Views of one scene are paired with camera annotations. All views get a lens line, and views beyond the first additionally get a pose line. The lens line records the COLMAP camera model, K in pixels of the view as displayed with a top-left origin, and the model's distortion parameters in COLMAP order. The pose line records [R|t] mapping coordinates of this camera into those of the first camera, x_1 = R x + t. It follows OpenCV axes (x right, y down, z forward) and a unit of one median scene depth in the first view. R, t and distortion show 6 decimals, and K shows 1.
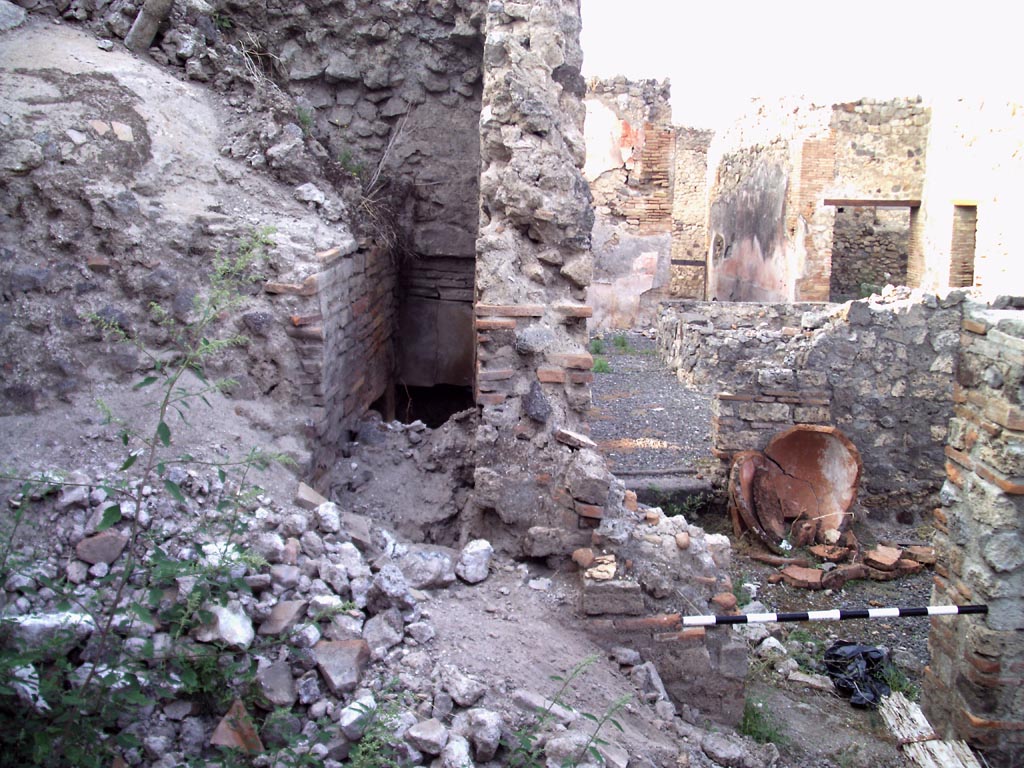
lens RADIAL K [[1038.5, 0, 520.2], [0, 1038.5, 368.7], [0, 0, 1]] dist [-0.161287, 0.139082]
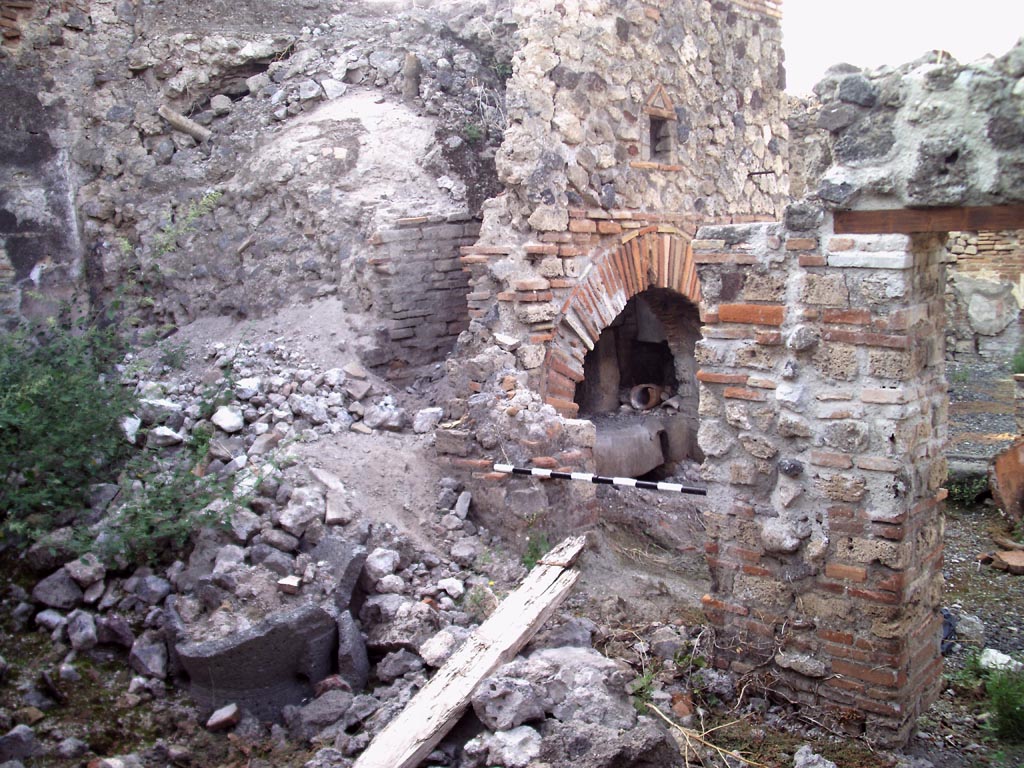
lens RADIAL K [[1038.5, 0, 520.2], [0, 1038.5, 368.7], [0, 0, 1]] dist [-0.161287, 0.139082]
pose [[0.719736, 0.029948, -0.693601, 0.998823], [-0.060609, 0.997965, -0.019803, 0.128553], [0.691597, 0.056292, 0.720087, 0.041064]]
